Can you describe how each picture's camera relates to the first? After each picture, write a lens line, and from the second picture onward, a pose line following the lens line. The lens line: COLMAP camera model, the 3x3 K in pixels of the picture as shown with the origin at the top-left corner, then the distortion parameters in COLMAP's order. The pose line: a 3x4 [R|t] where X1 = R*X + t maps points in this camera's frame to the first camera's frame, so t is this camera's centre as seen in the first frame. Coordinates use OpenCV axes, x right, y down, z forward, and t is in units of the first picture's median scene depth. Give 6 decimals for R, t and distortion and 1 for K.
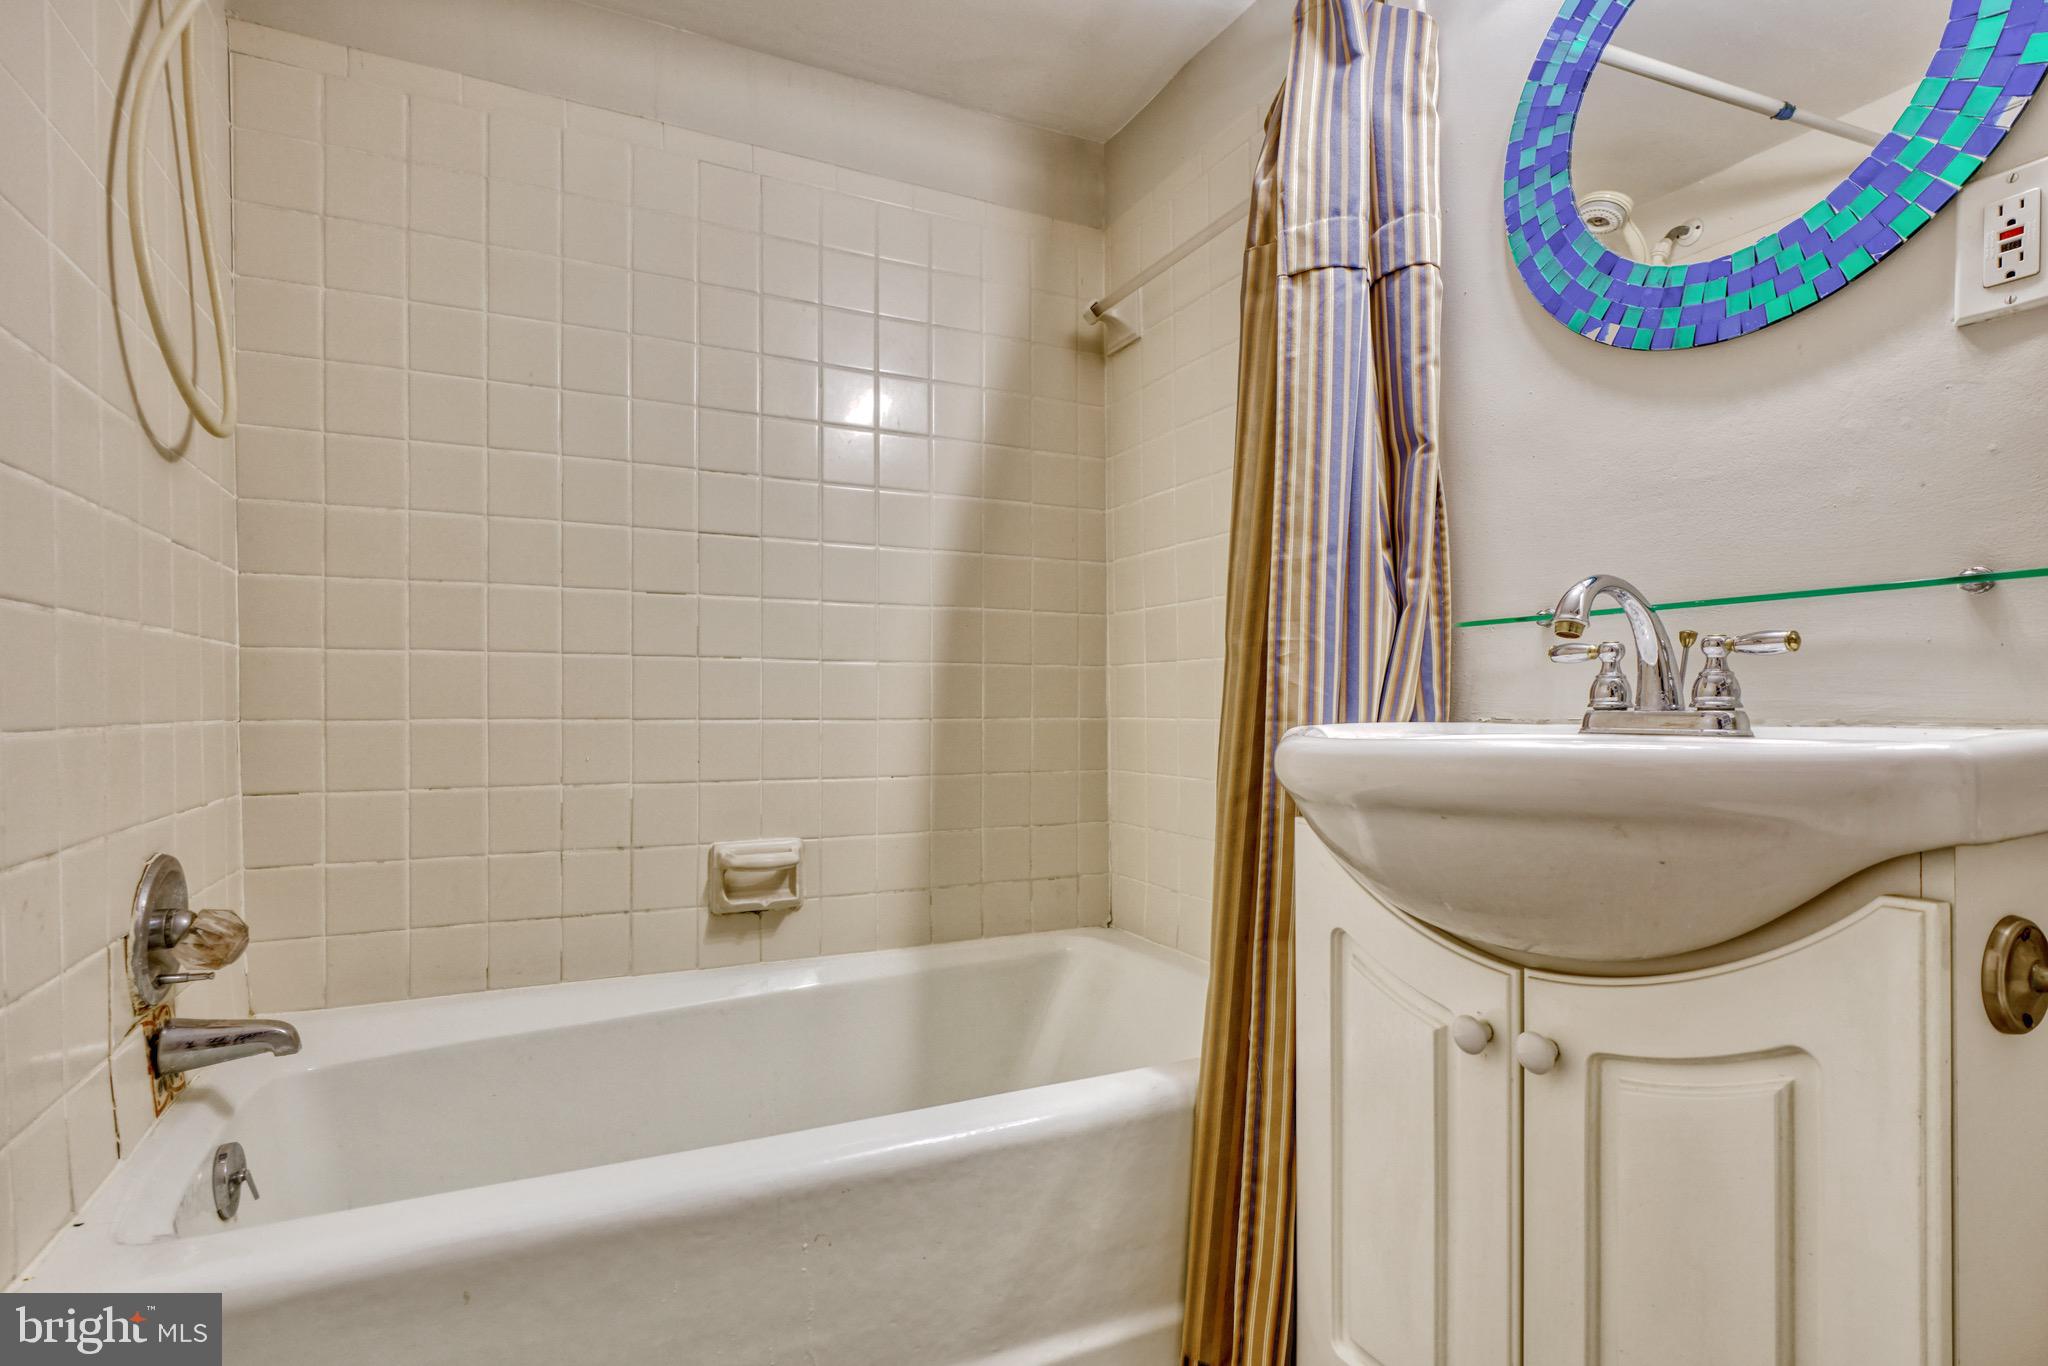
lens RADIAL K [[1003.0, 0, 1019.6], [0, 1003.0, 693.7], [0, 0, 1]] dist [-0.001321, 0.000070]
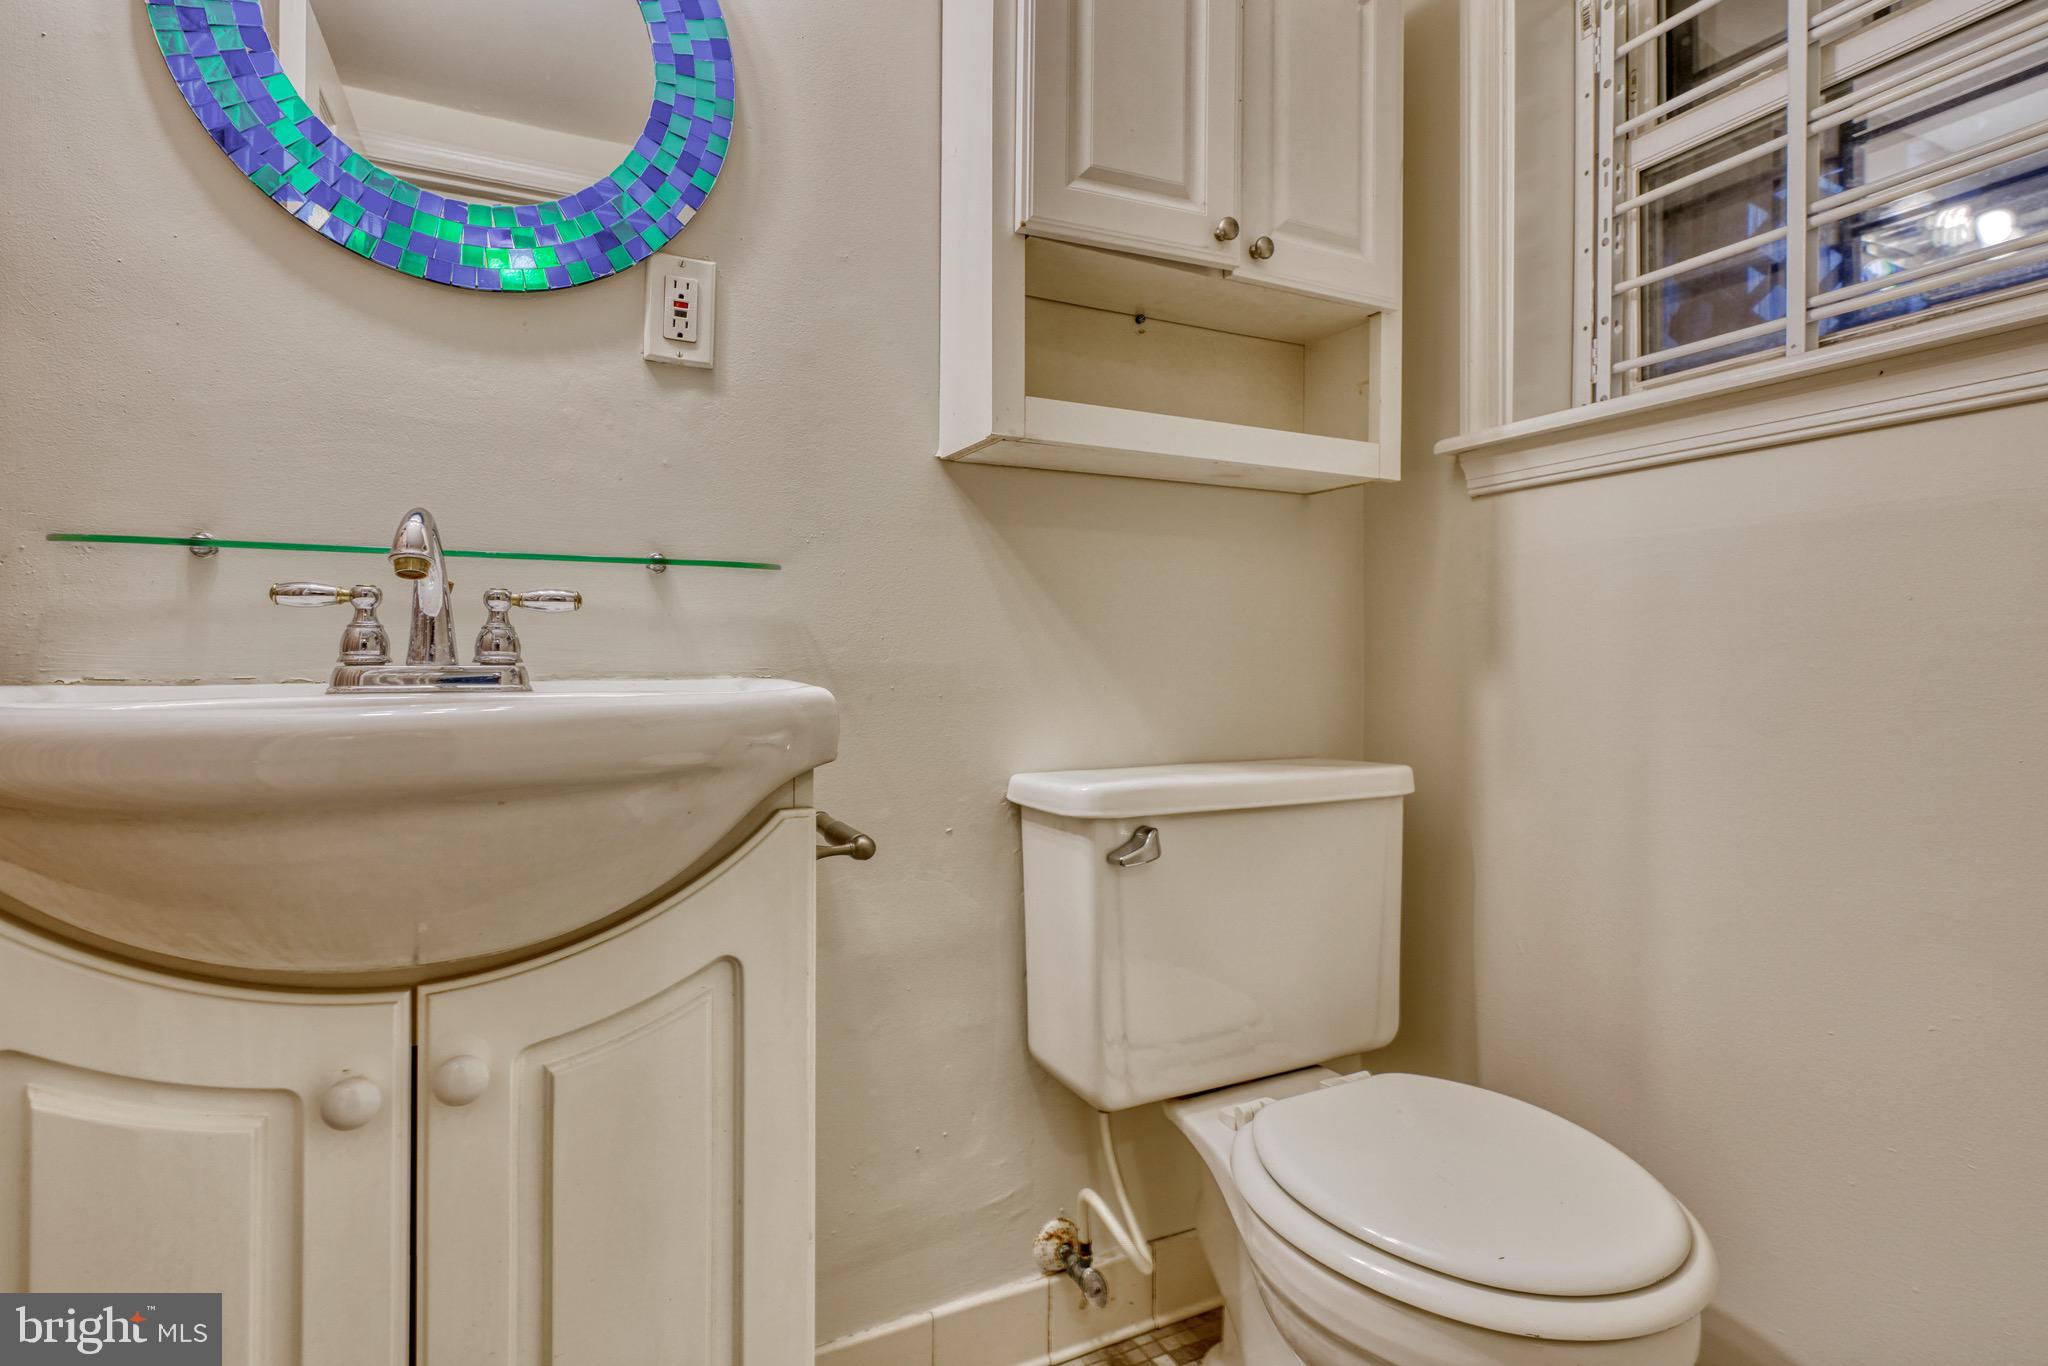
lens RADIAL K [[991.3, 0, 1015.9], [0, 991.3, 649.2], [0, 0, 1]] dist [-0.008813, -0.000061]
pose [[-0.006808, 0.016931, 0.999833, -0.254580], [-0.013072, 0.999770, -0.017019, 0.009590], [-0.999891, -0.013186, -0.006585, 0.458951]]
